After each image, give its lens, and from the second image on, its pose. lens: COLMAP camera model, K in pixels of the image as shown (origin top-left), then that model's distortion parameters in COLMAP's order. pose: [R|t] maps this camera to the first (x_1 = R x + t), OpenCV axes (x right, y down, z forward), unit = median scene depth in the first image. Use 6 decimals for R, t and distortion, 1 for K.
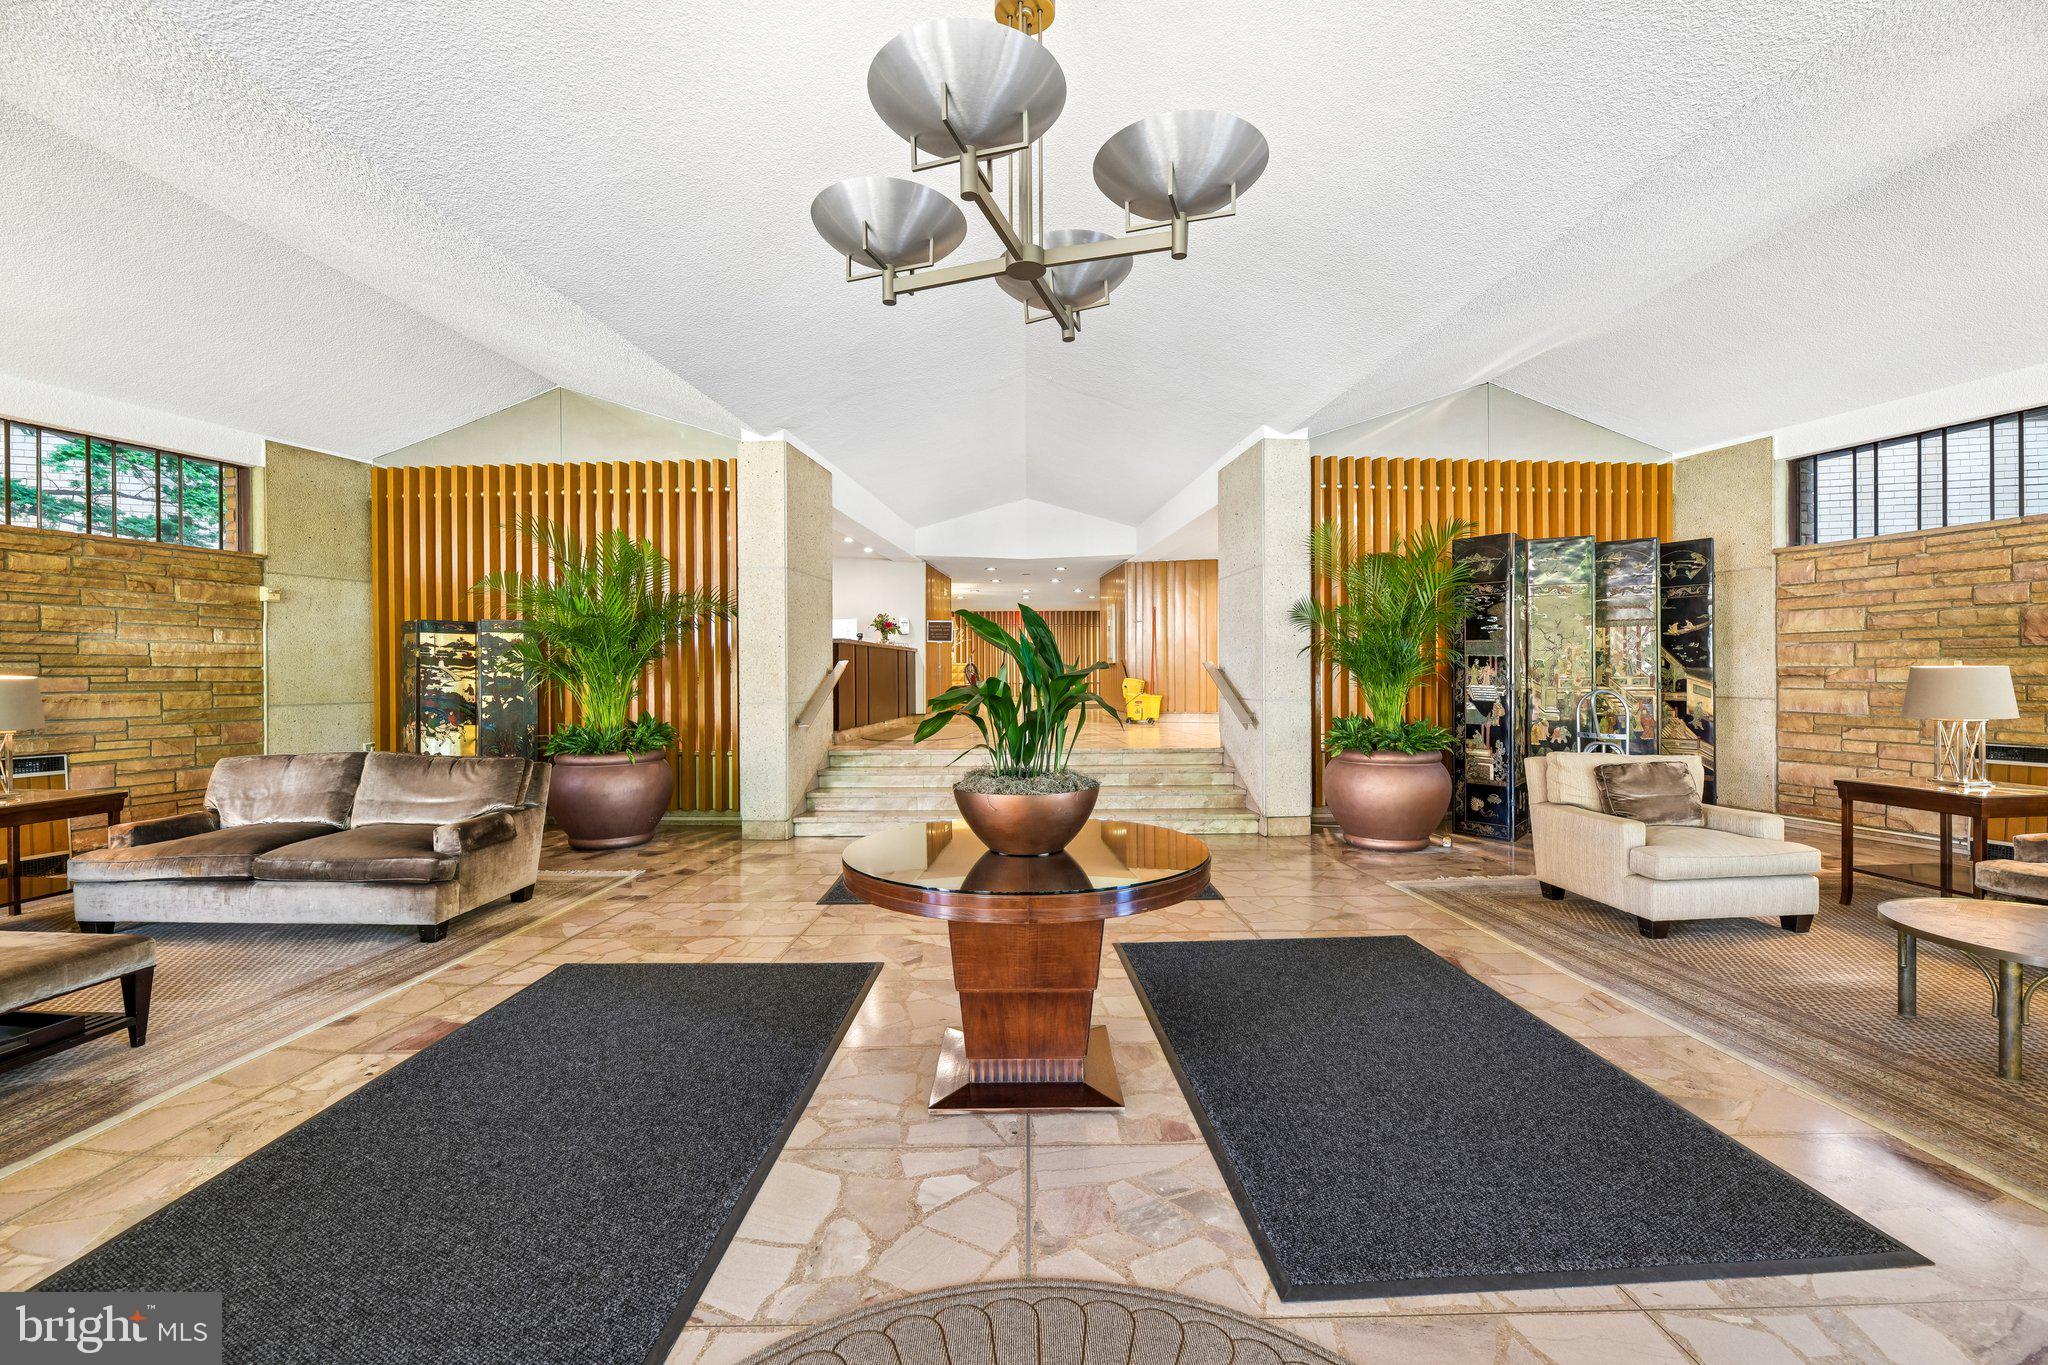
lens RADIAL K [[850.8, 0, 1027.2], [0, 850.8, 659.1], [0, 0, 1]] dist [0.004347, -0.003263]
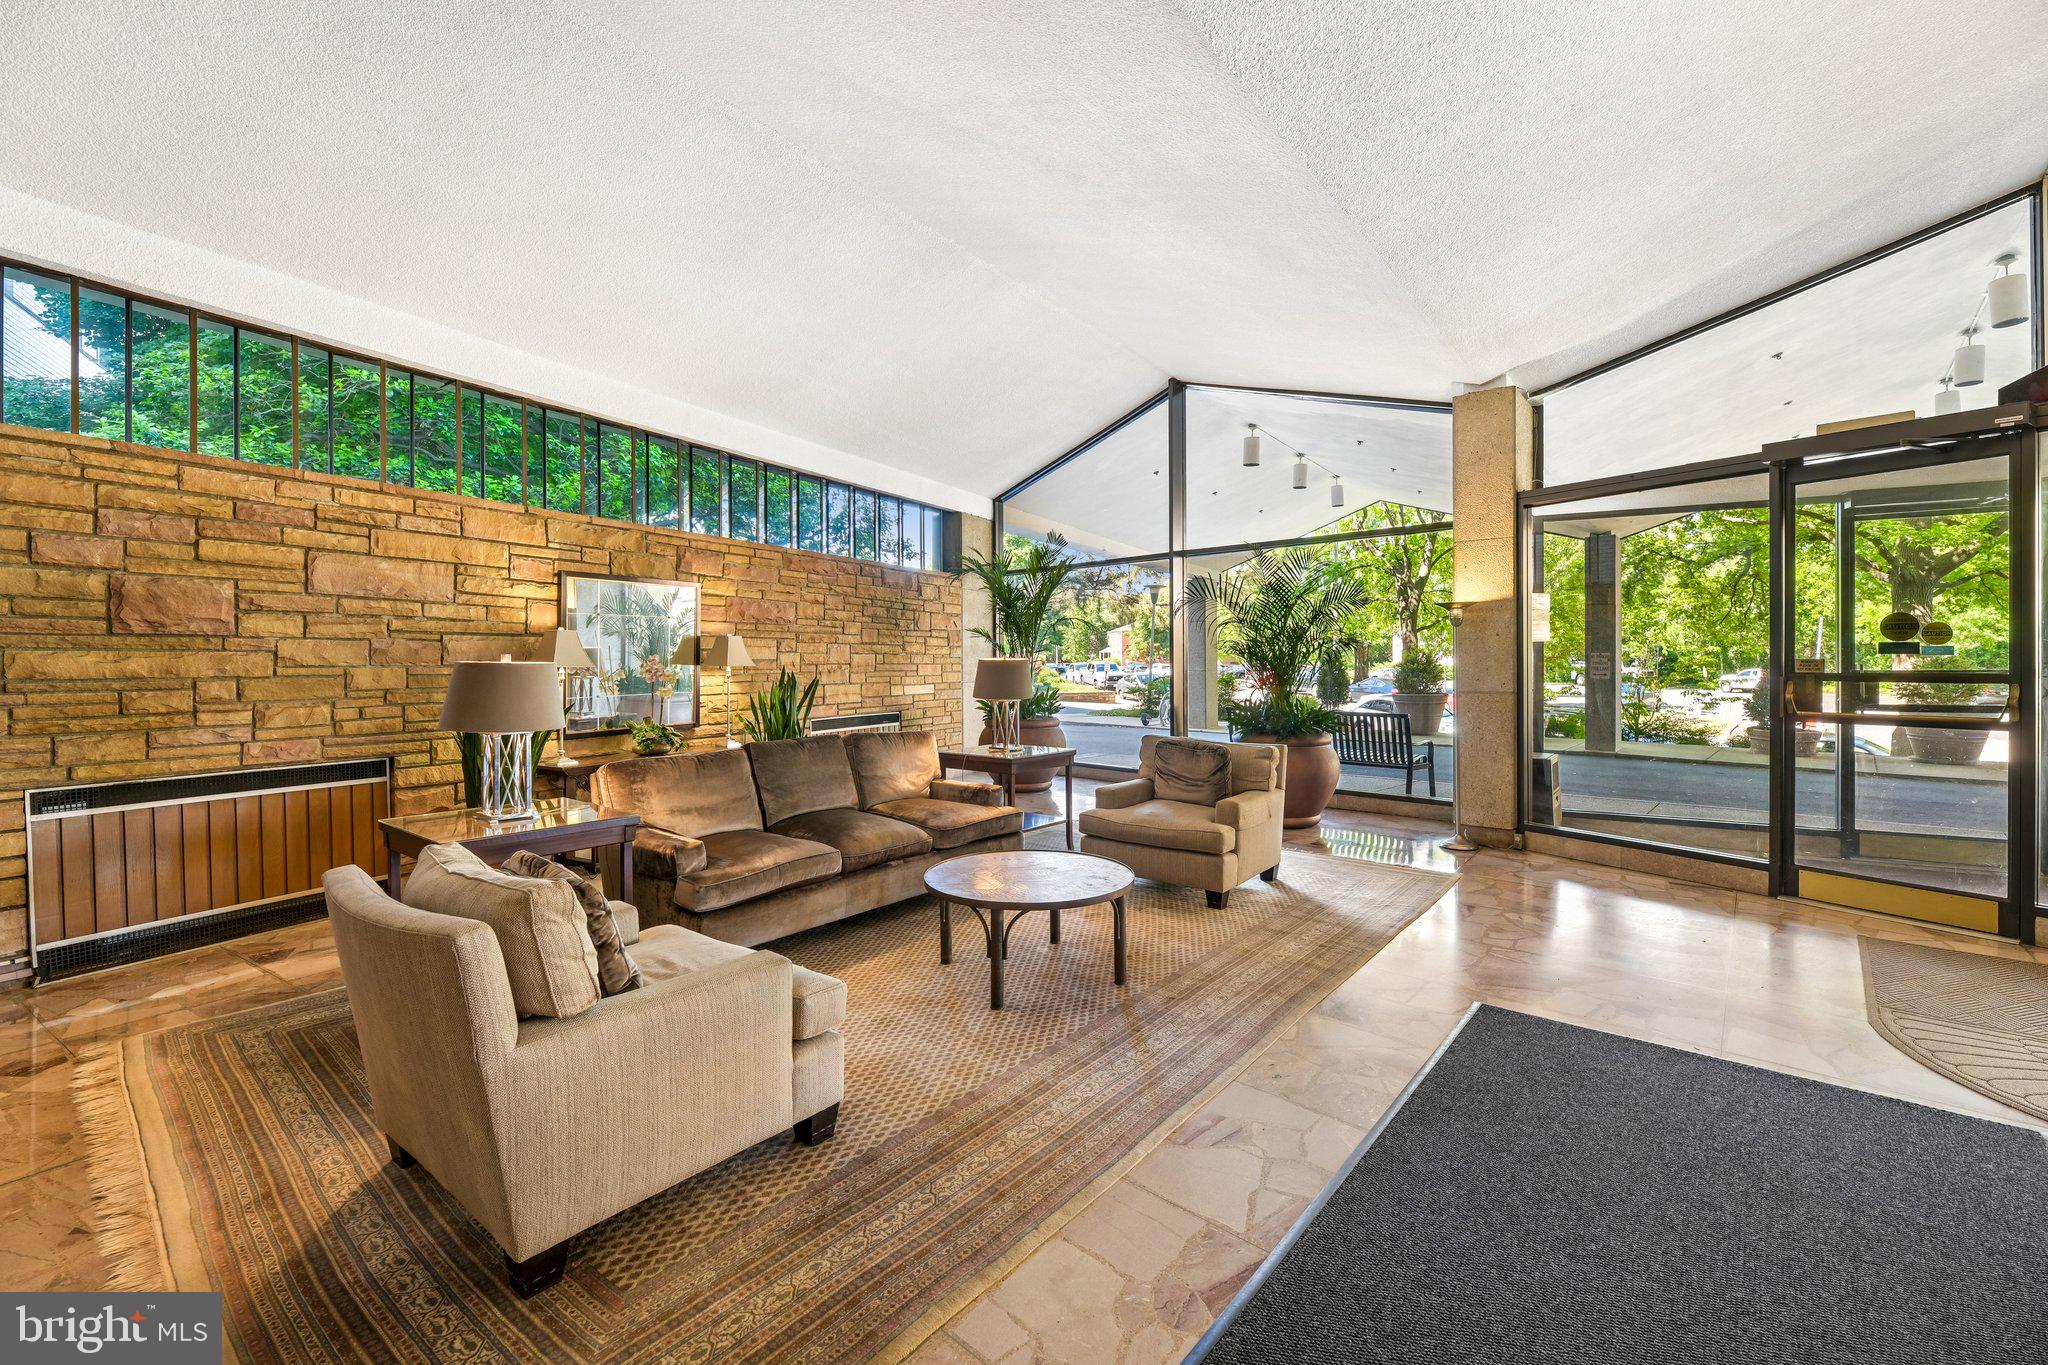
lens RADIAL K [[850.8, 0, 1035.3], [0, 850.8, 664.9], [0, 0, 1]] dist [0.004347, -0.003263]
pose [[-0.731360, 0.004956, 0.681974, 0.162264], [-0.003113, 0.999939, -0.010605, 0.012488], [-0.681985, -0.009879, -0.731300, 0.884192]]
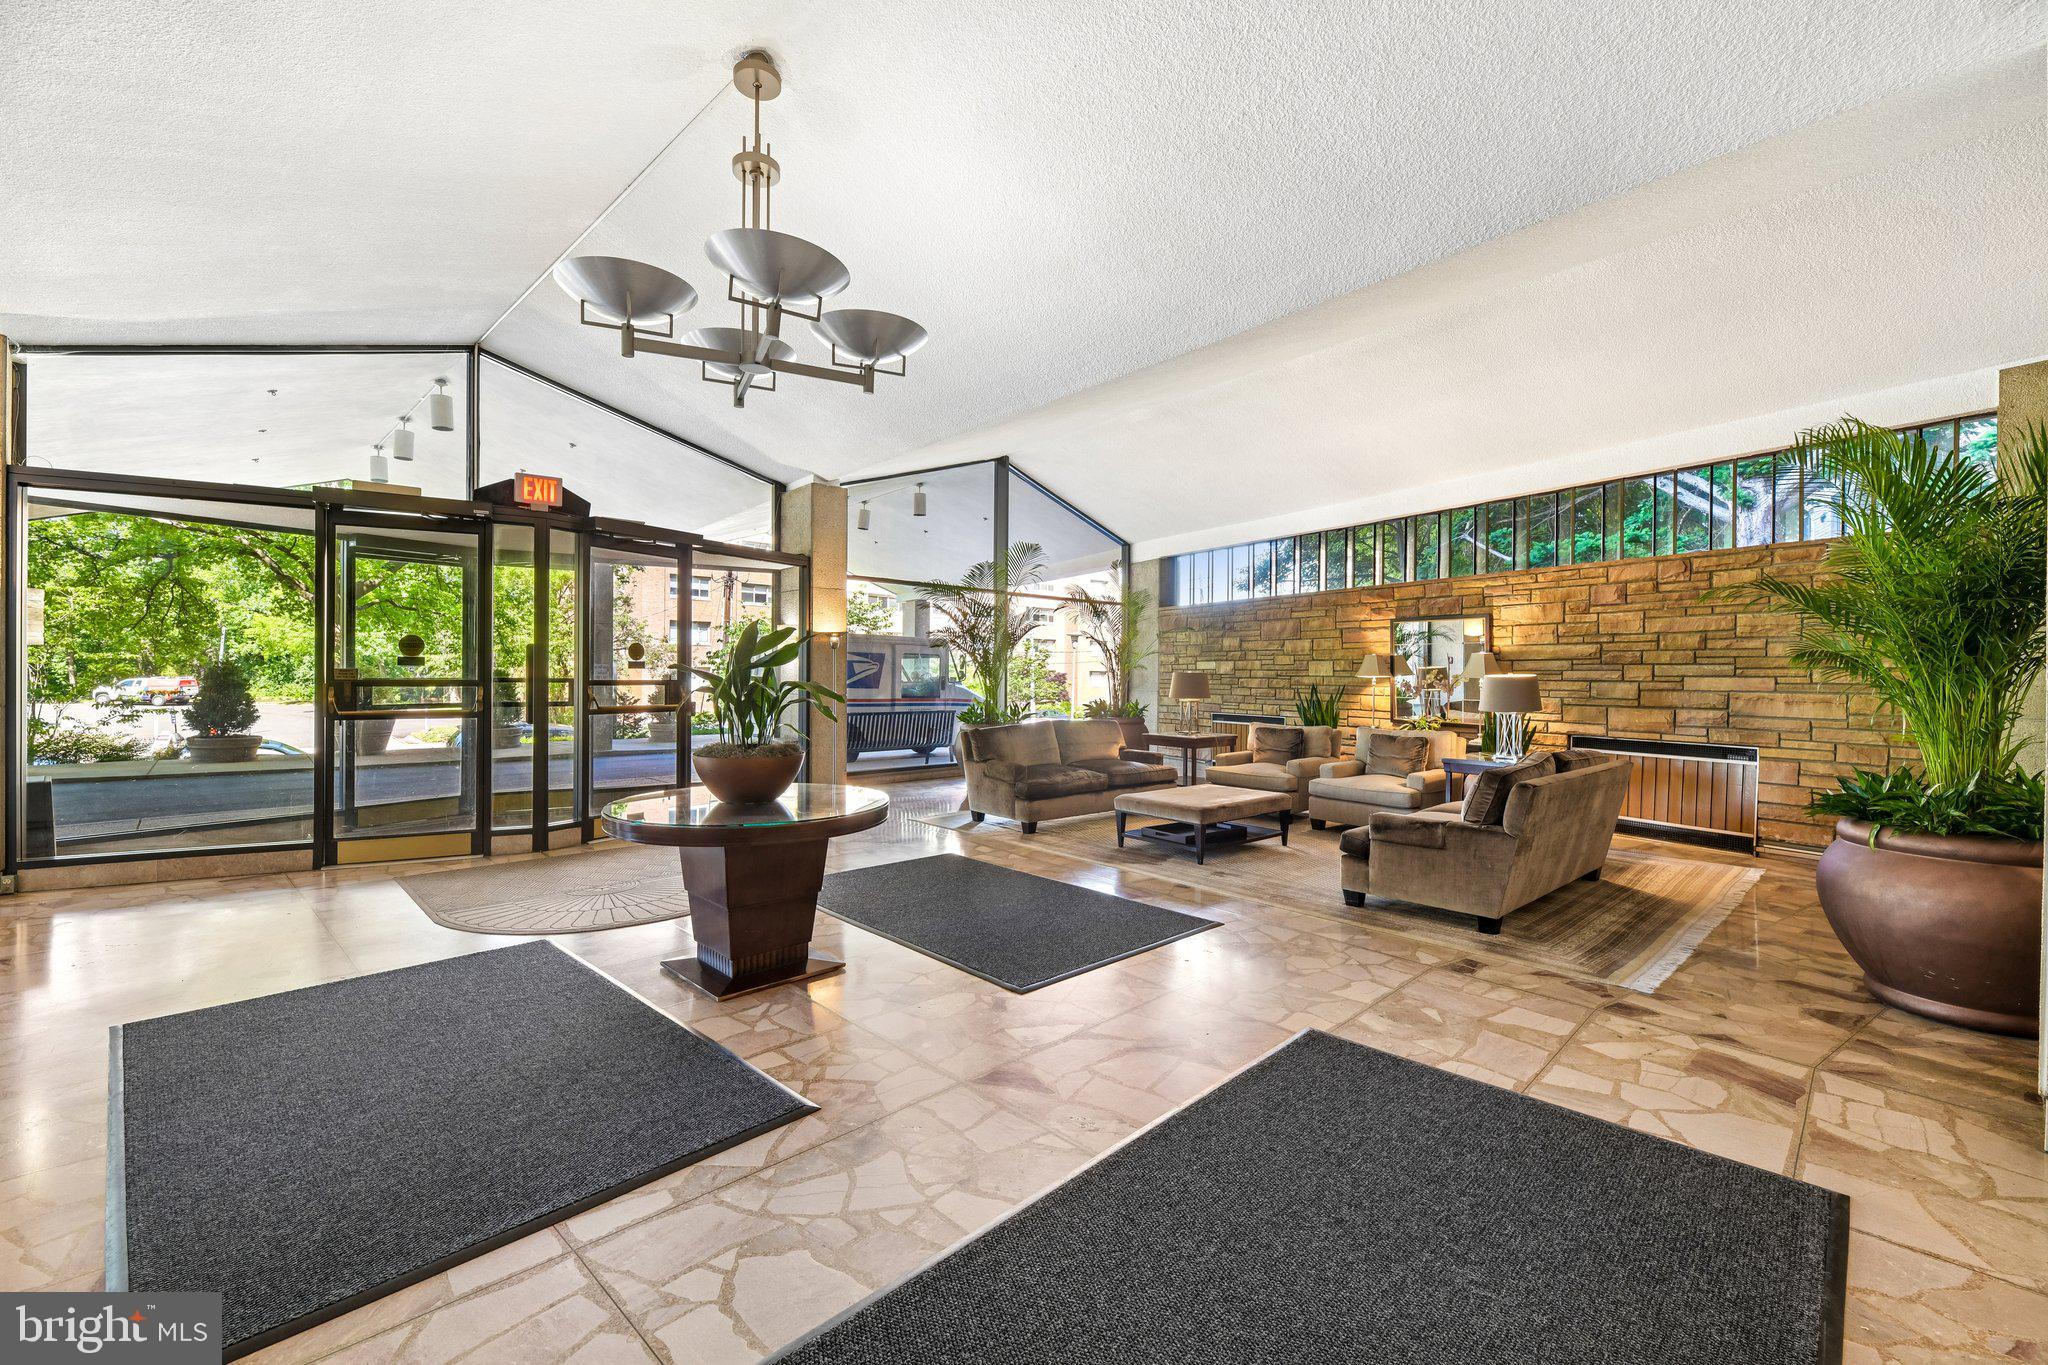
lens RADIAL K [[850.8, 0, 1030.7], [0, 850.8, 672.3], [0, 0, 1]] dist [0.004347, -0.003263]
pose [[-0.717700, -0.000191, -0.696352, 0.284956], [0.007899, 0.999933, -0.008416, 0.014940], [0.696307, -0.011541, -0.717651, 1.047746]]
